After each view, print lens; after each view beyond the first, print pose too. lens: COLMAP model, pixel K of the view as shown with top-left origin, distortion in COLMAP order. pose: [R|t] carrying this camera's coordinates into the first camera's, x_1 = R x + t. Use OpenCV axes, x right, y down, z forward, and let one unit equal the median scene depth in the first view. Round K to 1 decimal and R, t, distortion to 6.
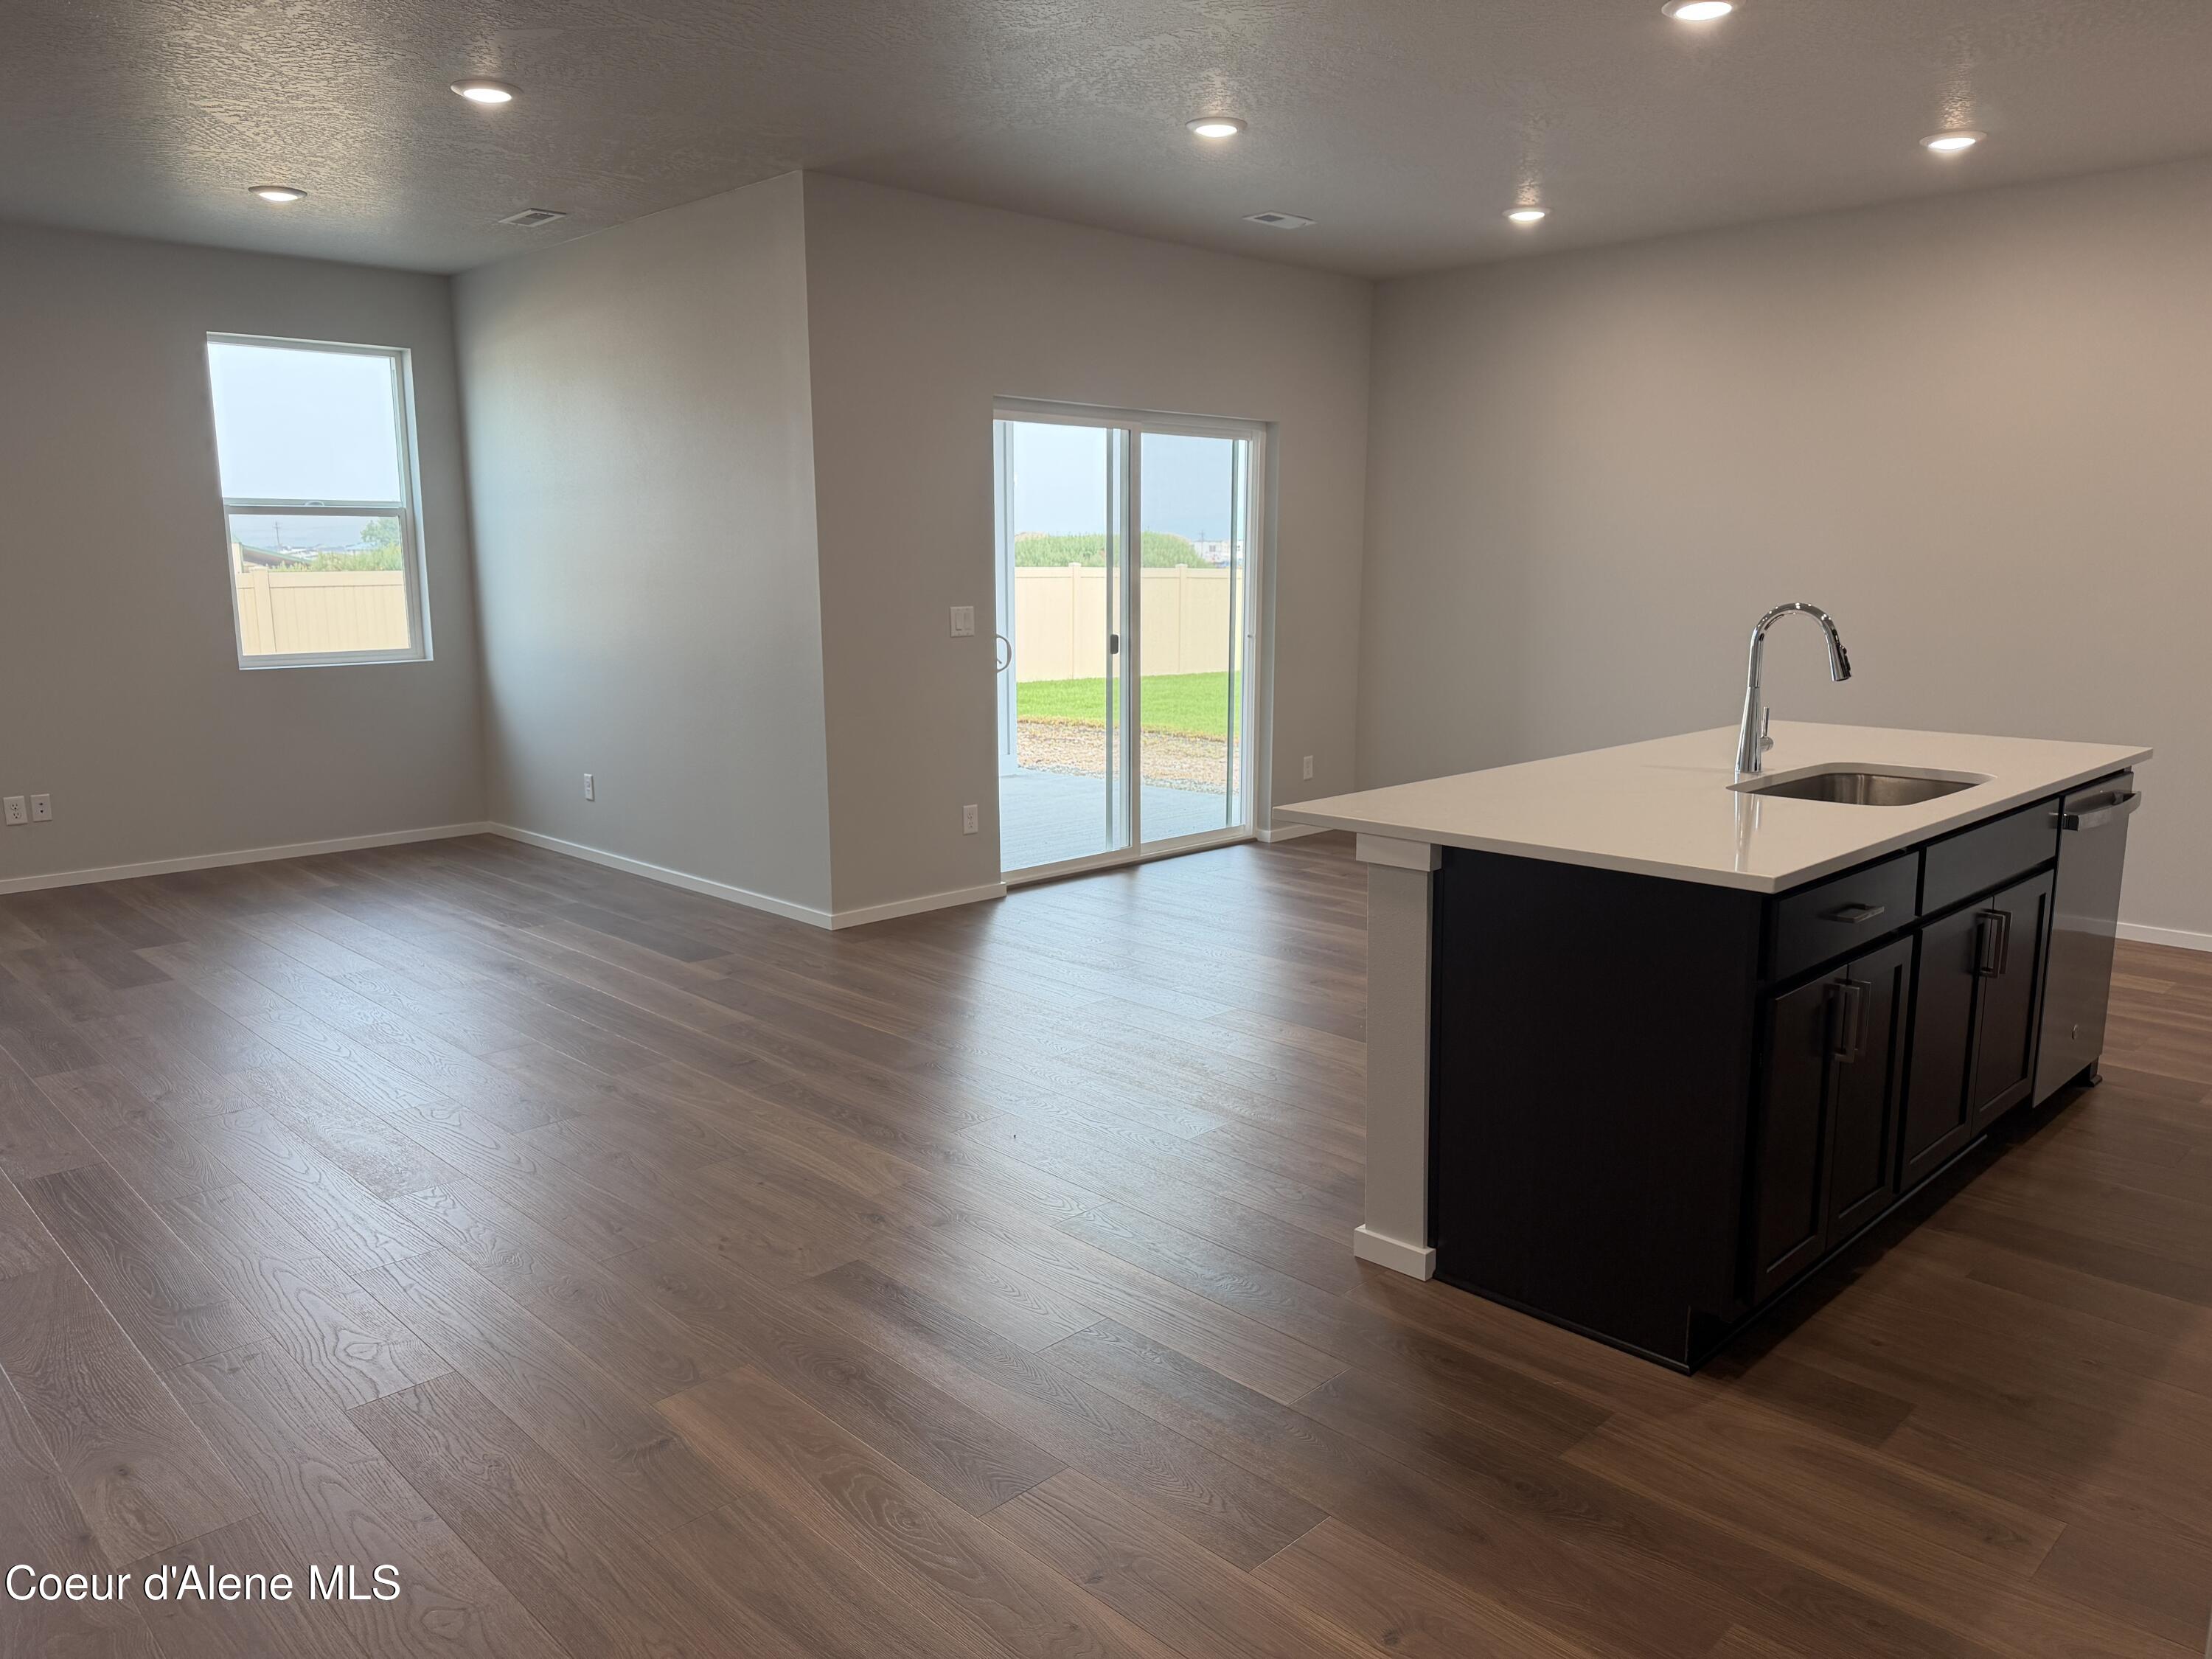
lens RADIAL K [[1559.3, 0, 1083.9], [0, 1559.3, 841.2], [0, 0, 1]] dist [0.028188, -0.010310]
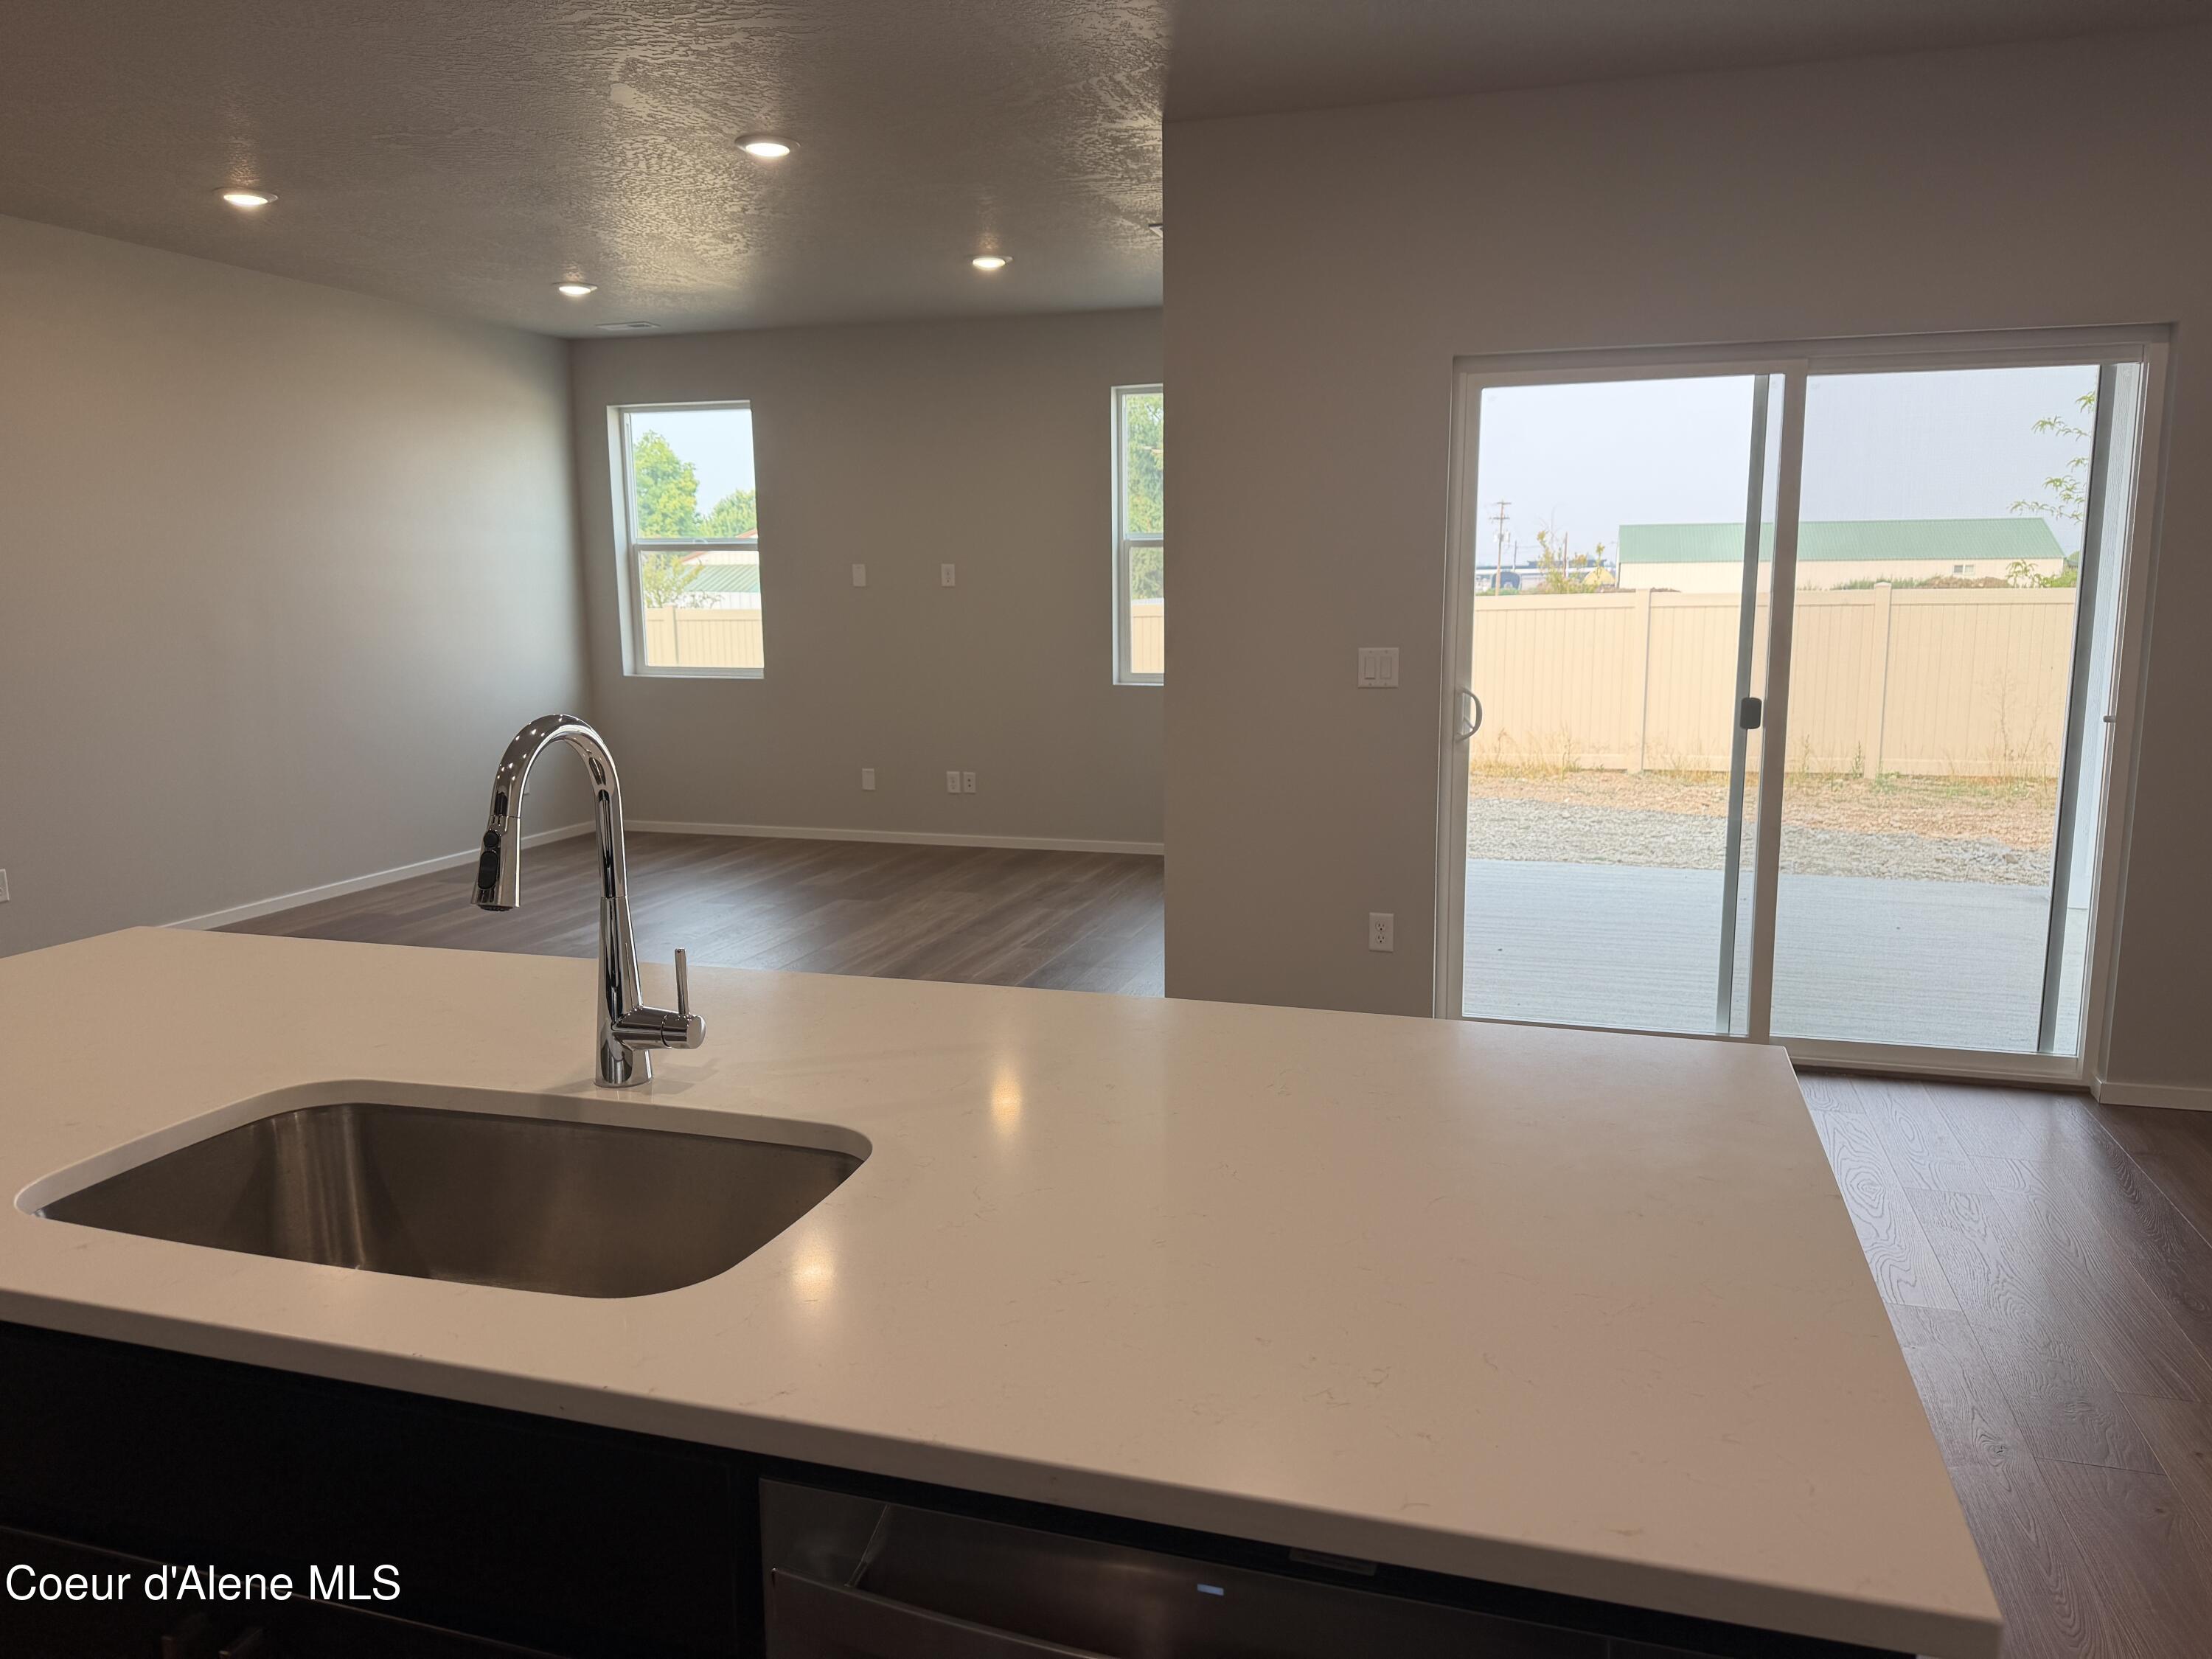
lens RADIAL K [[1559.3, 0, 1107.6], [0, 1559.3, 833.2], [0, 0, 1]] dist [0.028188, -0.010310]
pose [[0.477460, 0.138809, -0.867620, 0.463024], [-0.151508, 0.985658, 0.074317, -0.088385], [0.865492, 0.095968, 0.491643, 0.474332]]
